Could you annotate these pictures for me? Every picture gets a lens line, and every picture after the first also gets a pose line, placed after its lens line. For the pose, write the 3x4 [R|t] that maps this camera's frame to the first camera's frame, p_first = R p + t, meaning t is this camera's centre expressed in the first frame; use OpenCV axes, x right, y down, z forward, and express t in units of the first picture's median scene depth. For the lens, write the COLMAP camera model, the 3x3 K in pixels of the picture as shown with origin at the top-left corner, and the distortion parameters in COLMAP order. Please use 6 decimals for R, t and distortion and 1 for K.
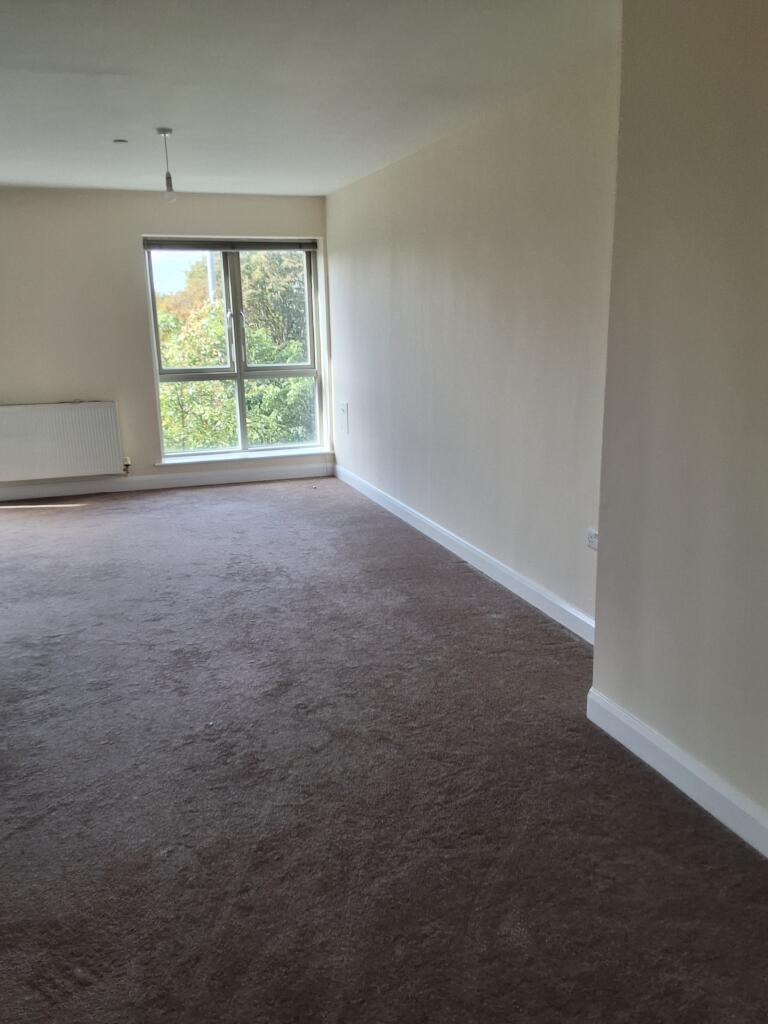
lens RADIAL K [[889.9, 0, 379.2], [0, 889.9, 507.7], [0, 0, 1]] dist [0.173750, -0.265195]
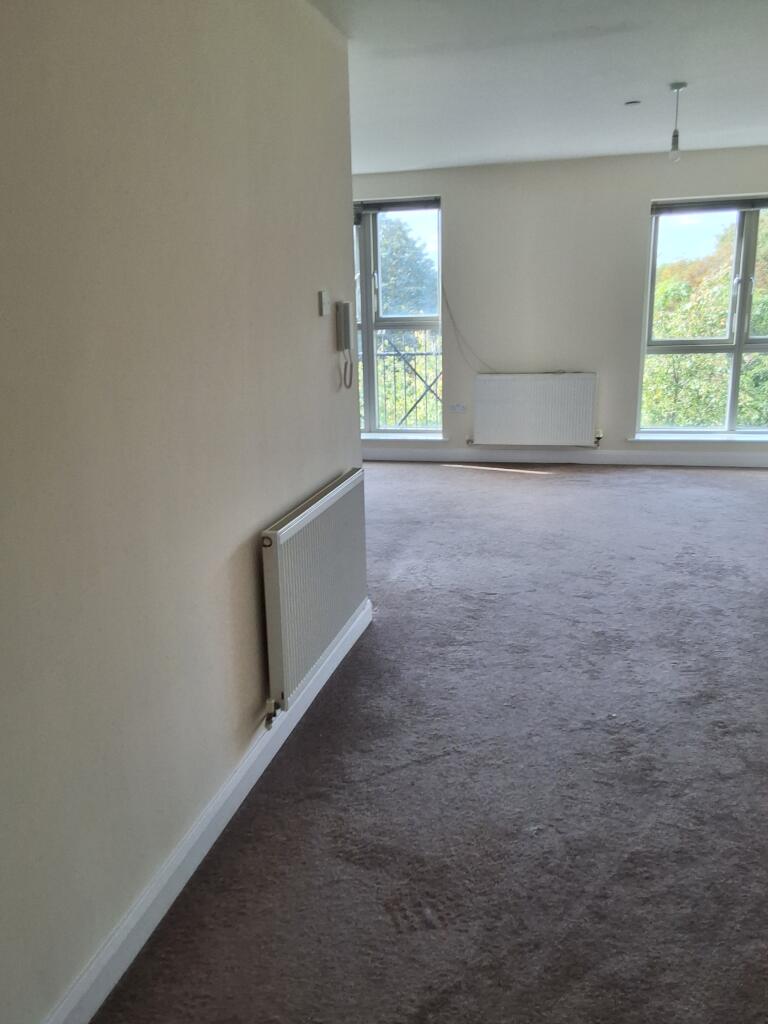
lens RADIAL K [[889.9, 0, 379.2], [0, 889.9, 507.7], [0, 0, 1]] dist [0.173750, -0.265195]
pose [[0.831463, 0.129588, -0.540257, 0.095458], [-0.112087, 0.991548, 0.065333, -0.013120], [0.544157, 0.006234, 0.838960, 0.060375]]
